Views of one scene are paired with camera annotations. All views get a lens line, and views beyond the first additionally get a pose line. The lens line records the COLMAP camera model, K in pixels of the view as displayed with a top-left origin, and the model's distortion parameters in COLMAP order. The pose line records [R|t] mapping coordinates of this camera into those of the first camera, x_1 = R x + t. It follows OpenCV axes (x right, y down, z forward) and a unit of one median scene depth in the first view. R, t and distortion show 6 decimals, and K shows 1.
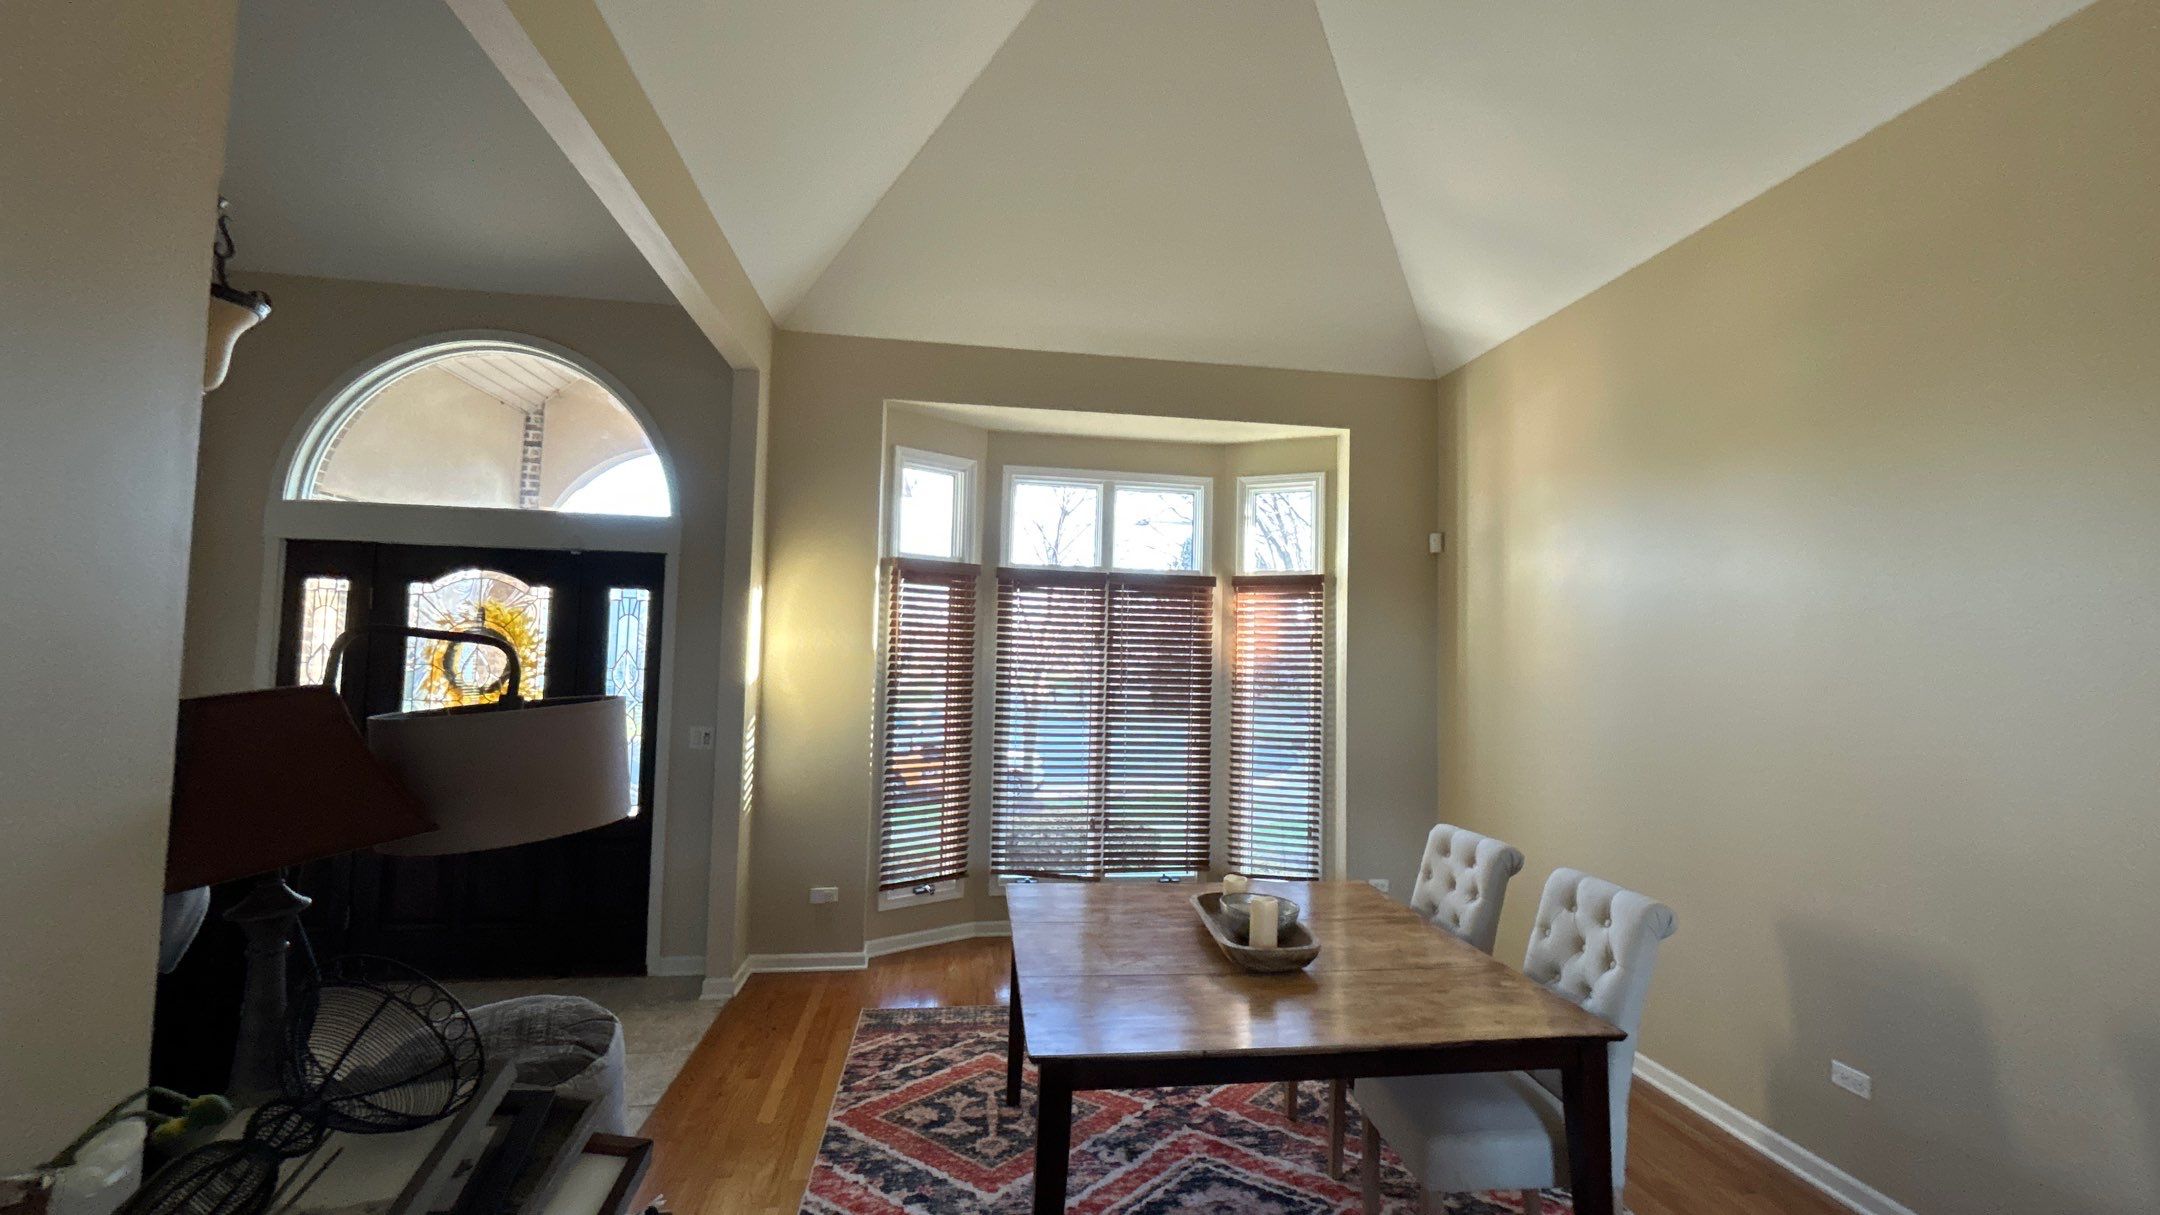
lens RADIAL K [[867.0, 0, 1091.1], [0, 867.0, 611.6], [0, 0, 1]] dist [-0.004841, -0.000672]
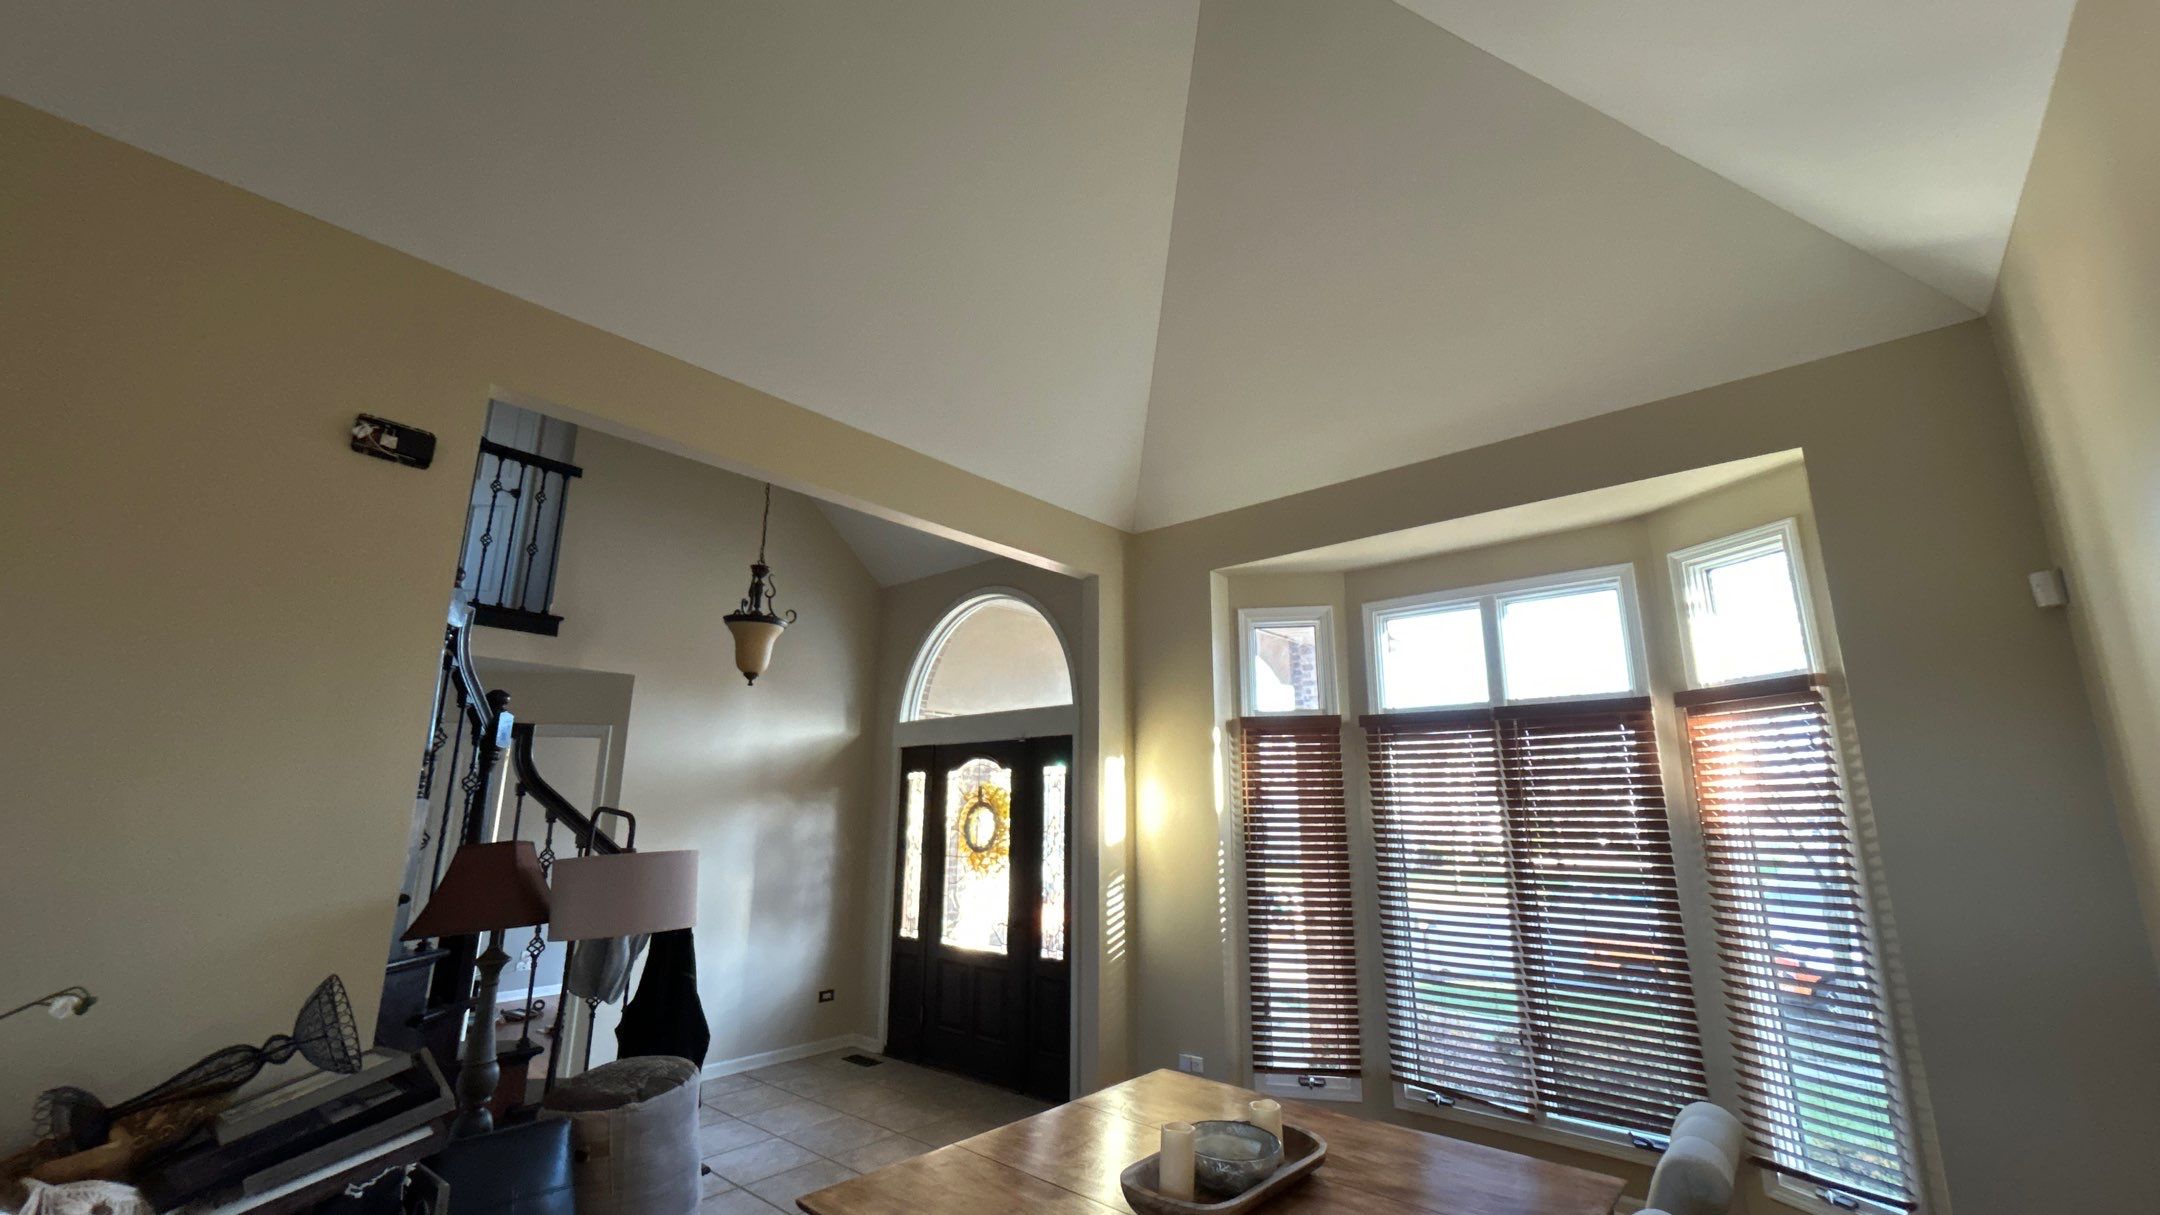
lens RADIAL K [[867.0, 0, 1086.2], [0, 867.0, 610.3], [0, 0, 1]] dist [-0.004841, -0.000672]
pose [[0.643321, -0.195691, -0.740164, 0.405819], [0.050676, 0.975545, -0.213878, 0.021569], [0.763918, 0.100084, 0.637505, 0.188053]]
